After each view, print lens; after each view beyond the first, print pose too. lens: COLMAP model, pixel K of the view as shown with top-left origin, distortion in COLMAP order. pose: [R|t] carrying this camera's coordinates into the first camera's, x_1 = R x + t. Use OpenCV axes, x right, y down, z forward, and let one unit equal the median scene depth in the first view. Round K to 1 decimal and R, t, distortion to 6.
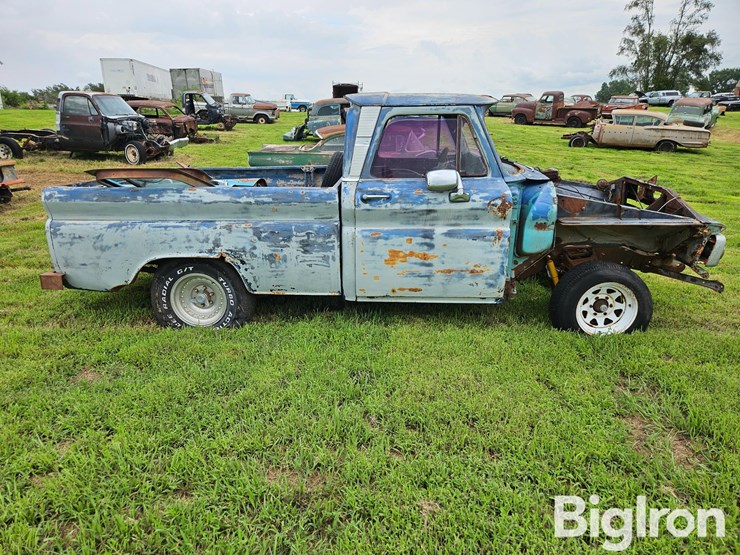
lens RADIAL K [[500.6, 0, 365.0], [0, 500.6, 281.6], [0, 0, 1]] dist [0.080529, -0.069511]
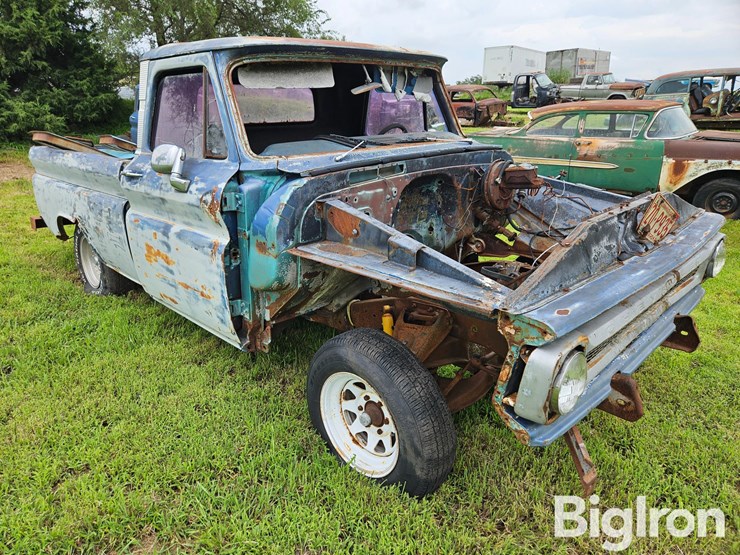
lens RADIAL K [[500.6, 0, 365.0], [0, 500.6, 281.6], [0, 0, 1]] dist [0.080529, -0.069511]
pose [[0.734486, 0.218201, -0.642587, 0.780475], [-0.203466, 0.974143, 0.098221, -0.143432], [0.647404, 0.058603, 0.759891, 0.578187]]
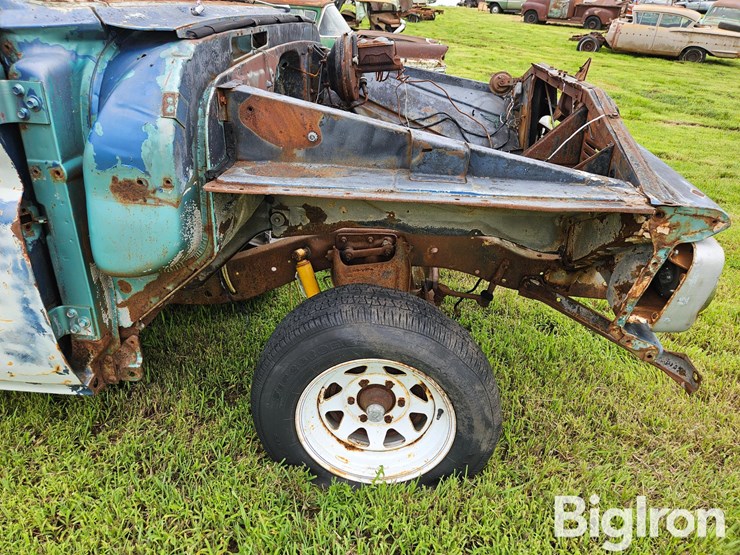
lens RADIAL K [[496.9, 0, 367.7], [0, 496.9, 281.6], [0, 0, 1]] dist [0.056748, -0.045770]
pose [[0.998913, 0.045459, -0.010292, 0.461381], [-0.043068, 0.984659, 0.169090, -0.105176], [0.017821, -0.168463, 0.985547, 0.647726]]
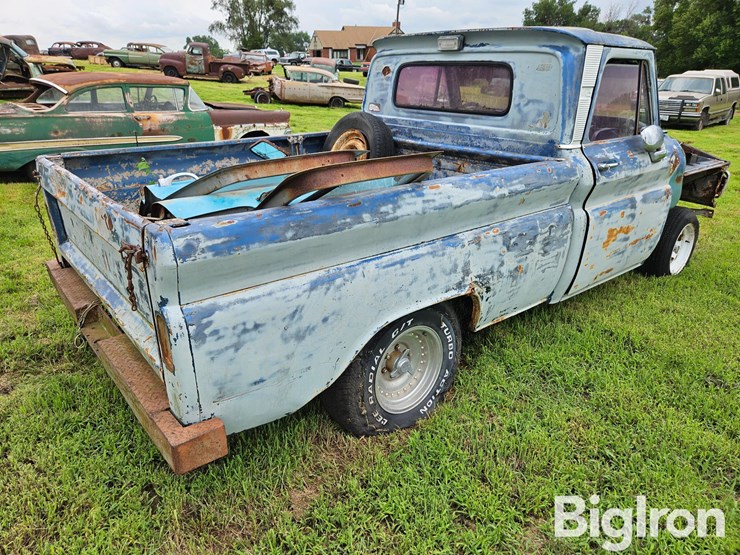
lens RADIAL K [[500.6, 0, 365.0], [0, 500.6, 281.6], [0, 0, 1]] dist [0.080529, -0.069511]
pose [[0.742384, -0.239560, 0.625682, -0.731329], [0.190042, 0.970826, 0.146220, -0.165856], [-0.642457, 0.010354, 0.766252, 0.583103]]
